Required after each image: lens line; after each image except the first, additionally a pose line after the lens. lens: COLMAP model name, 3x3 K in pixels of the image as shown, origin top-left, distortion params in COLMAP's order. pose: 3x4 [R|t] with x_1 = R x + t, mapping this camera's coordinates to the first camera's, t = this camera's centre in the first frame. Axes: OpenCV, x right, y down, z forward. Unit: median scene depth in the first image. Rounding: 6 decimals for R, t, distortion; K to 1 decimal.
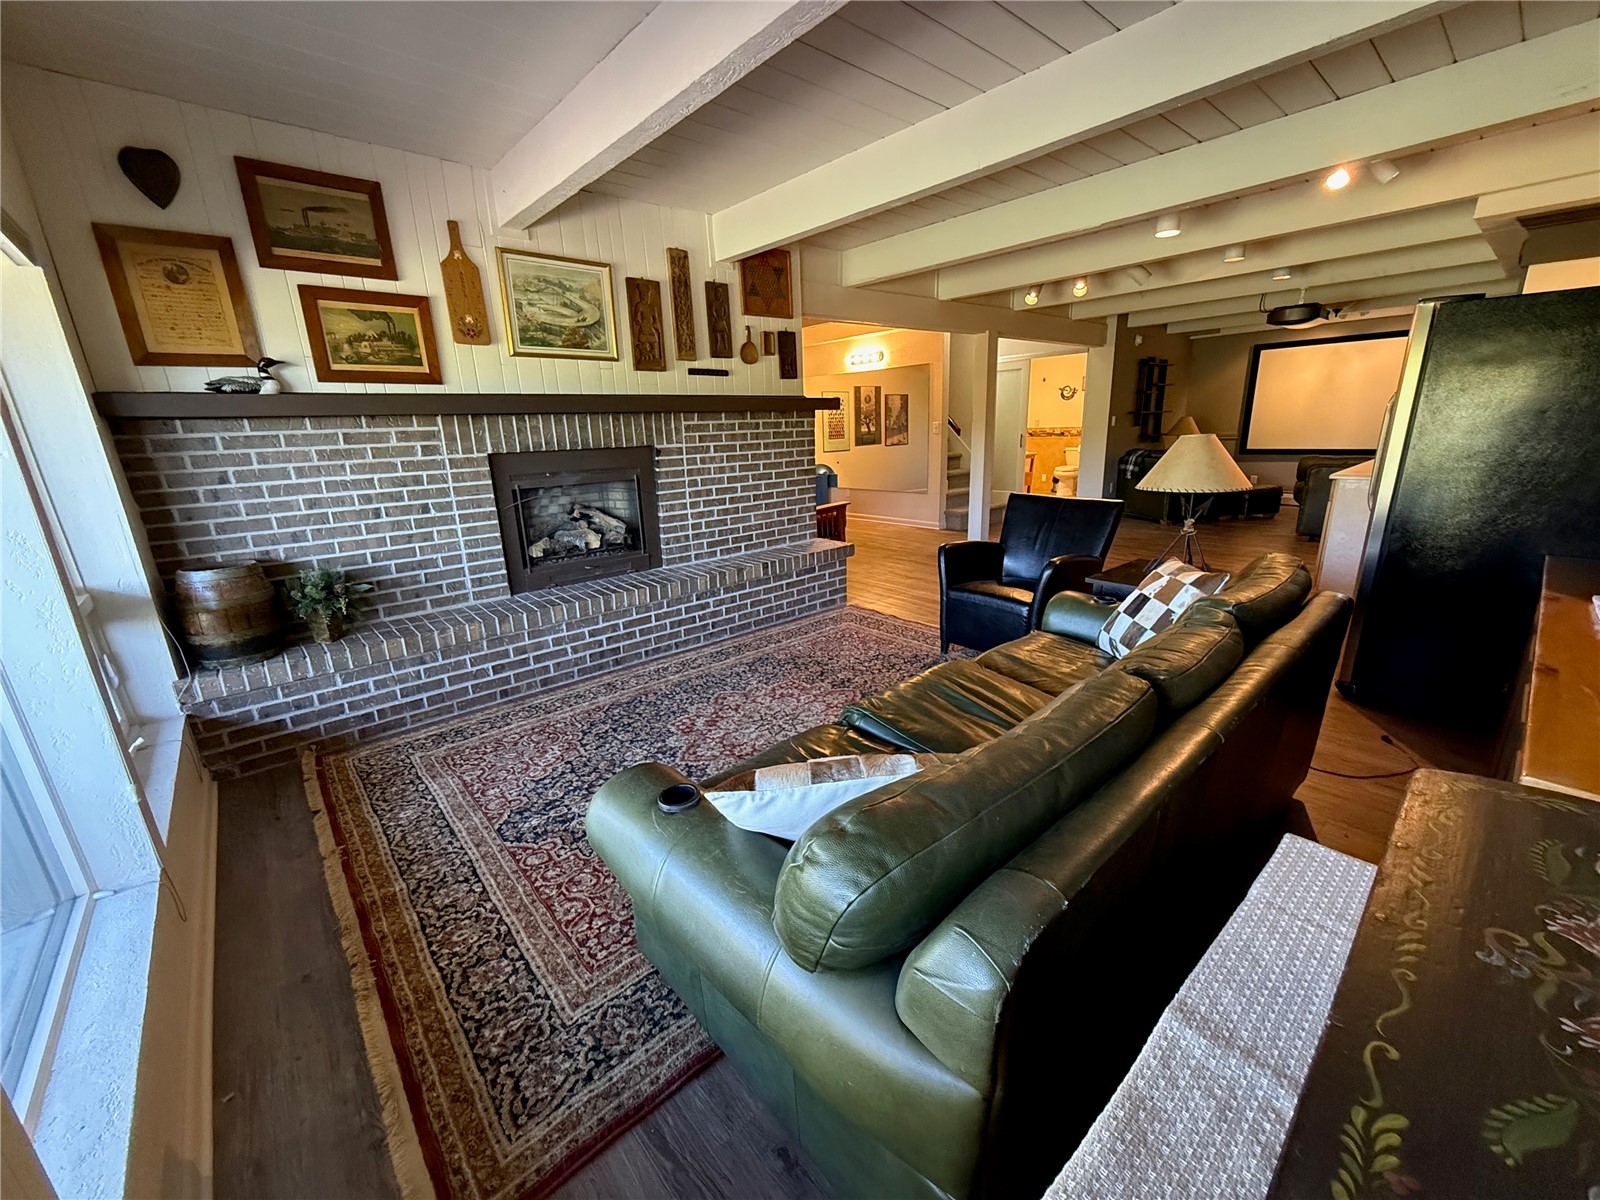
lens RADIAL K [[636.2, 0, 797.8], [0, 636.2, 603.4], [0, 0, 1]] dist [-0.001007, 0.000013]
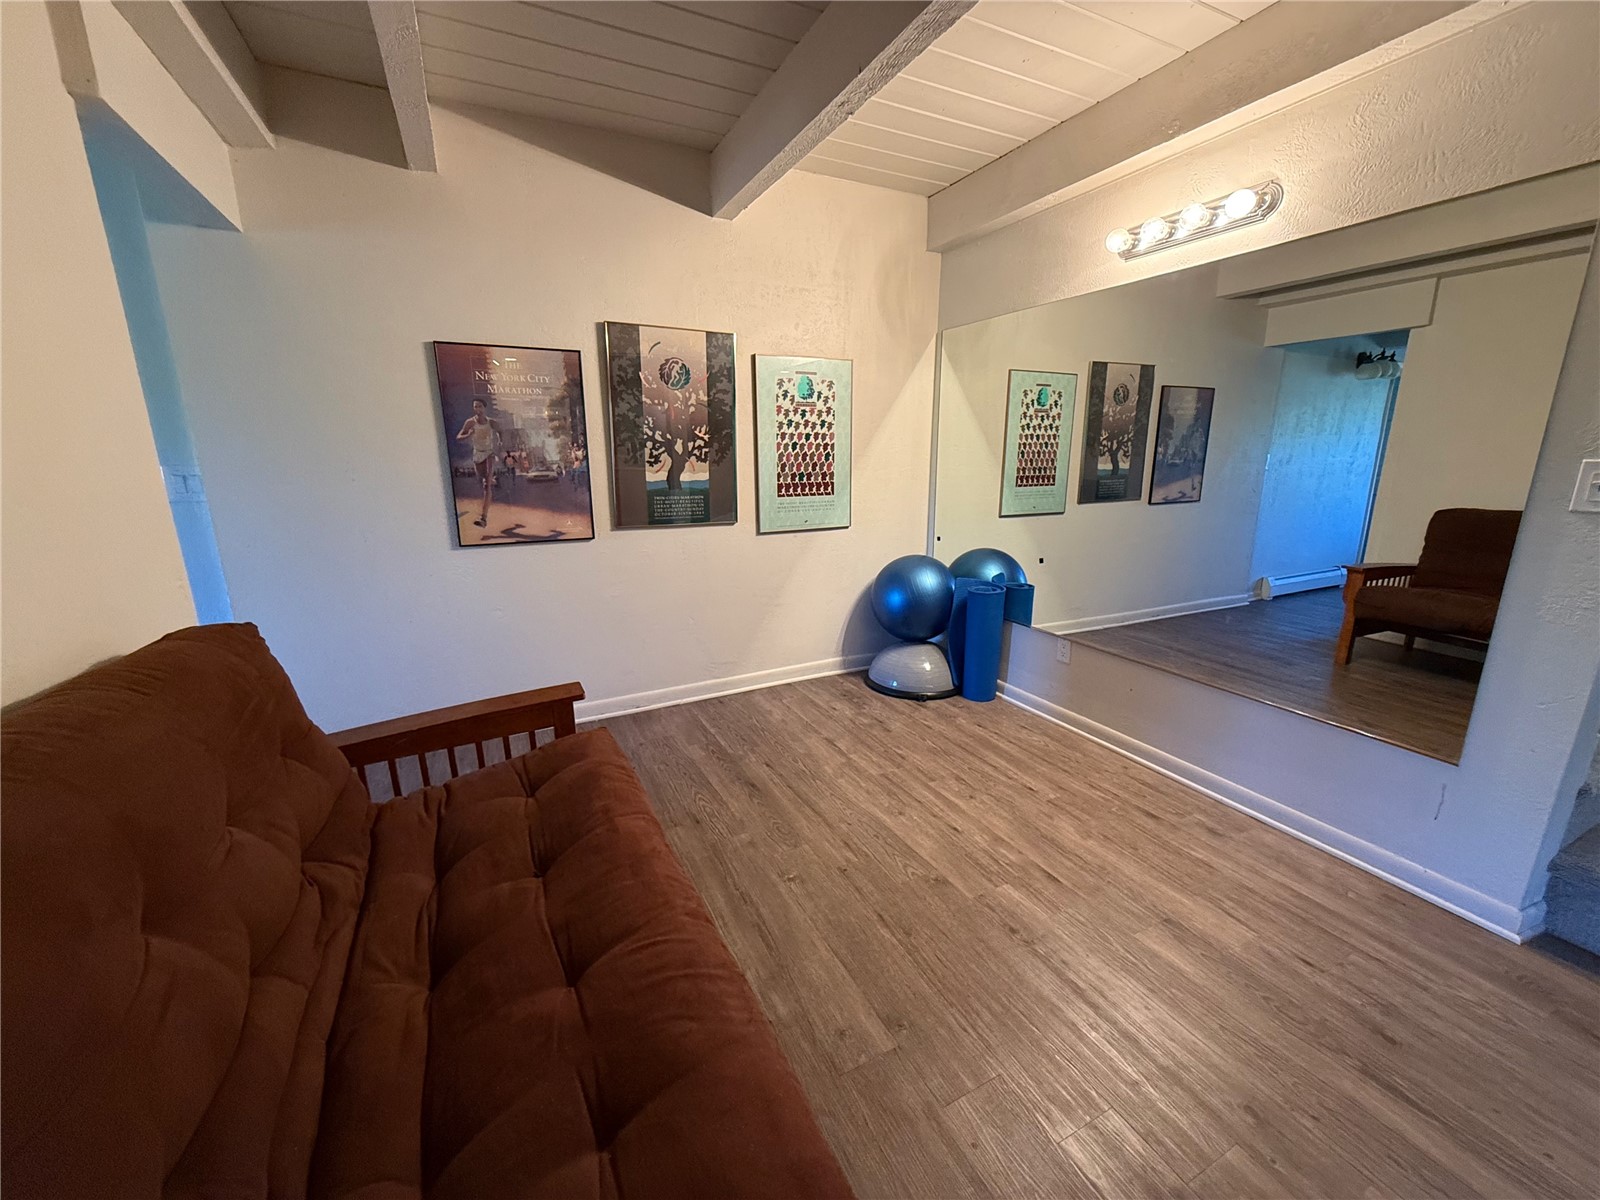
lens RADIAL K [[636.2, 0, 804.8], [0, 636.2, 595.9], [0, 0, 1]] dist [-0.001007, 0.000013]
pose [[0.967909, 0.088448, -0.235220, 0.018697], [-0.097074, 0.994955, -0.025326, -0.156436], [0.231793, 0.047347, 0.971612, 0.544859]]
